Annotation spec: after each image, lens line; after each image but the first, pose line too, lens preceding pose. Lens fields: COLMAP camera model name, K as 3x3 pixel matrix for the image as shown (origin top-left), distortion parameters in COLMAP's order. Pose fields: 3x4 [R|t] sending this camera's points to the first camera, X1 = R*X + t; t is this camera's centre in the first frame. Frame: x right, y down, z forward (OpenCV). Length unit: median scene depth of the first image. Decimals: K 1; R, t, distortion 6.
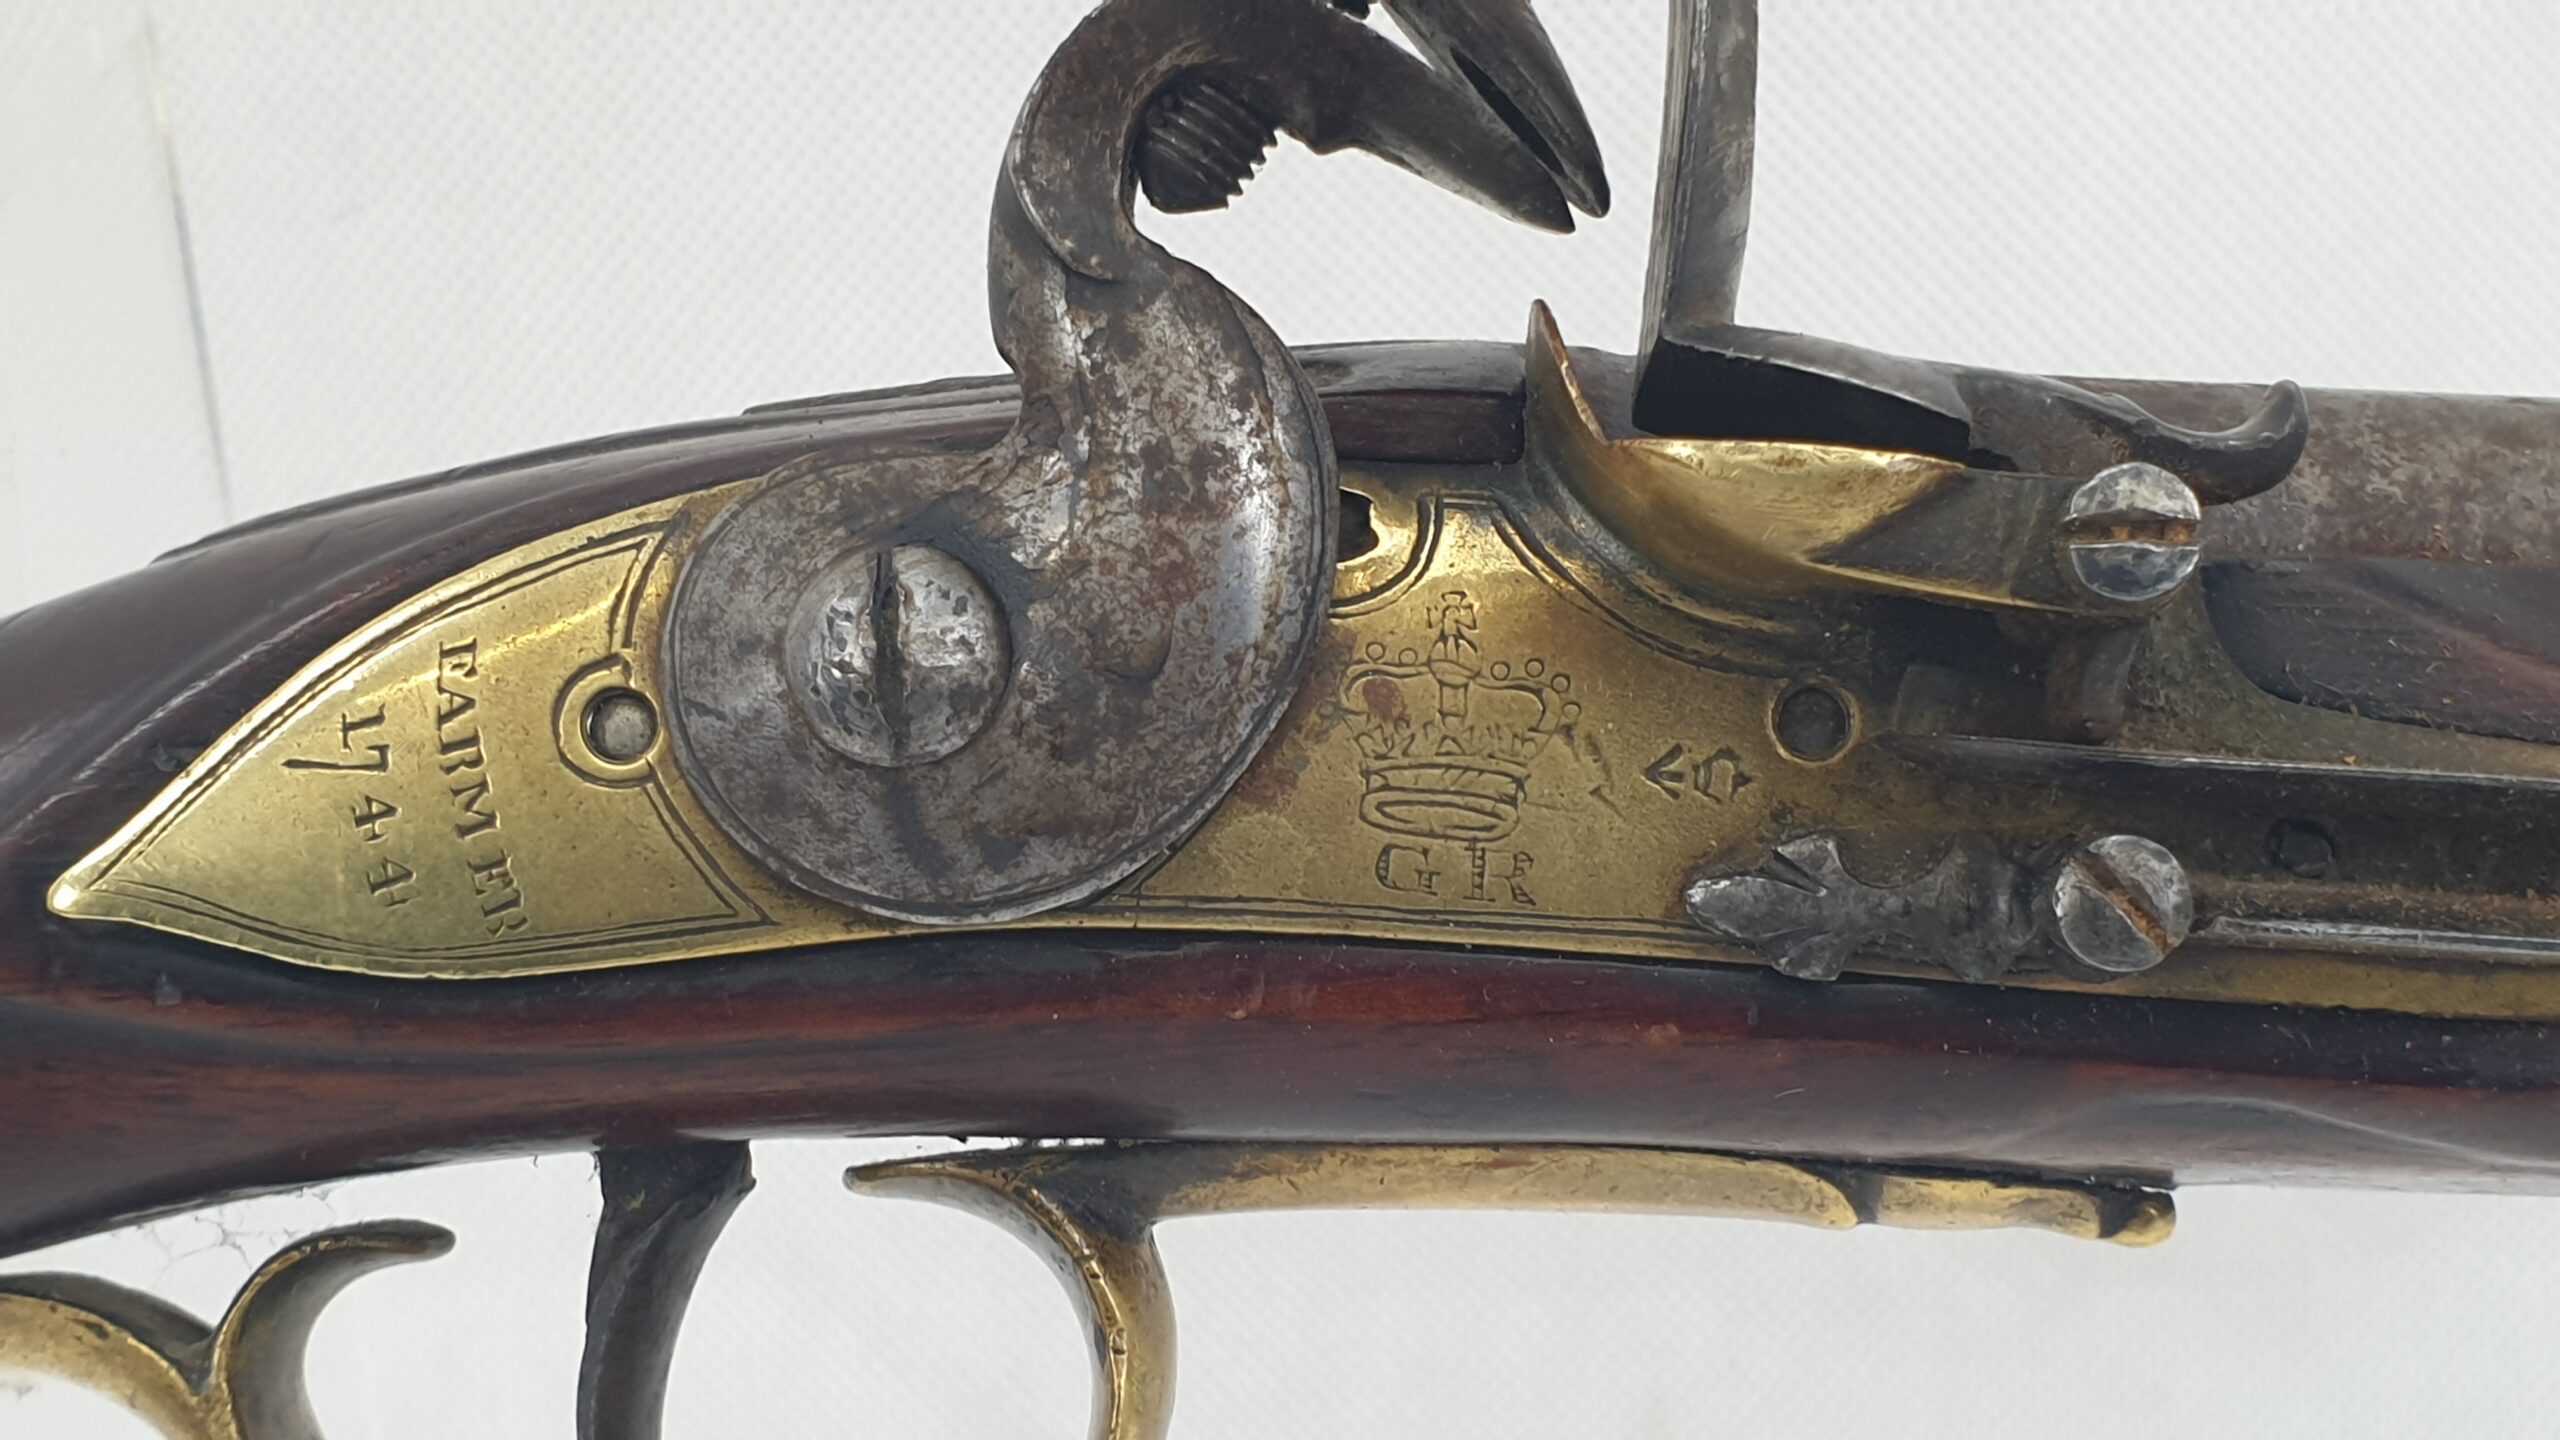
lens RADIAL K [[1968.0, 0, 1196.7], [0, 1968.0, 865.1], [0, 0, 1]] dist [0.072468, -0.074791]
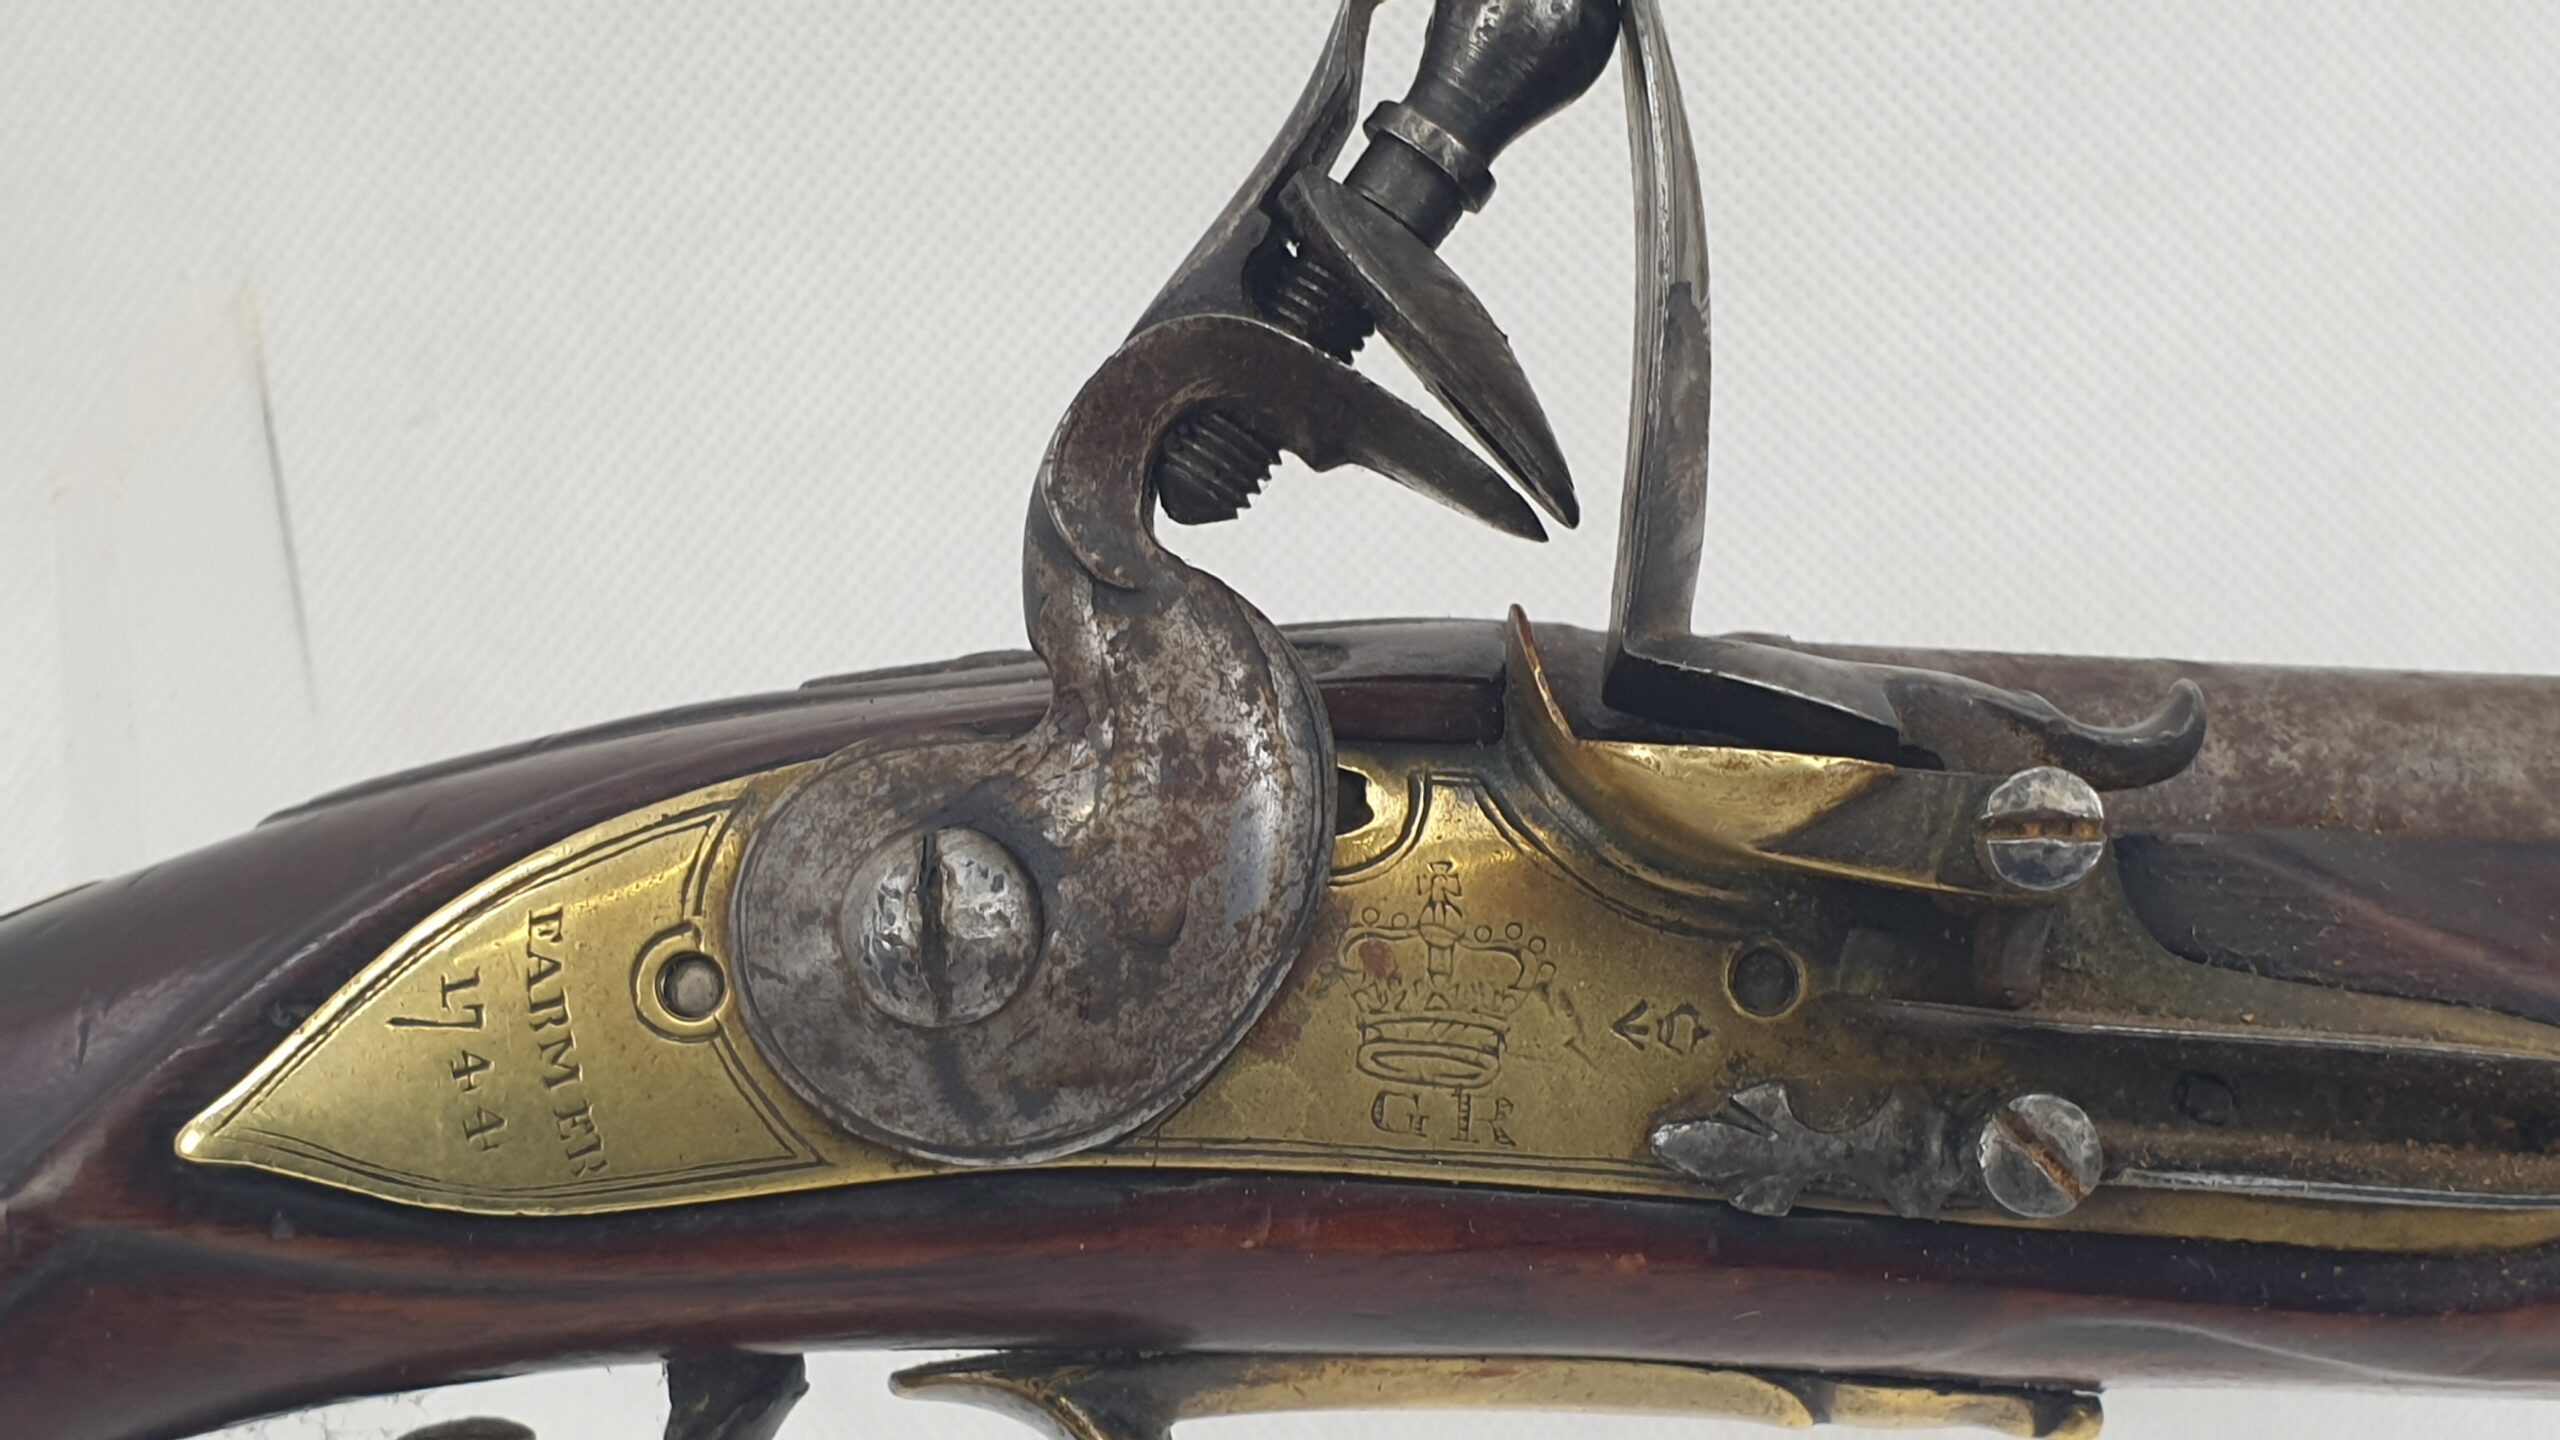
lens RADIAL K [[1968.0, 0, 1220.1], [0, 1968.0, 890.1], [0, 0, 1]] dist [0.072468, -0.074791]
pose [[0.999996, -0.000821, -0.002708, 0.008936], [0.000797, 0.999960, -0.008958, -0.113634], [0.002715, 0.008956, 0.999956, -0.110058]]
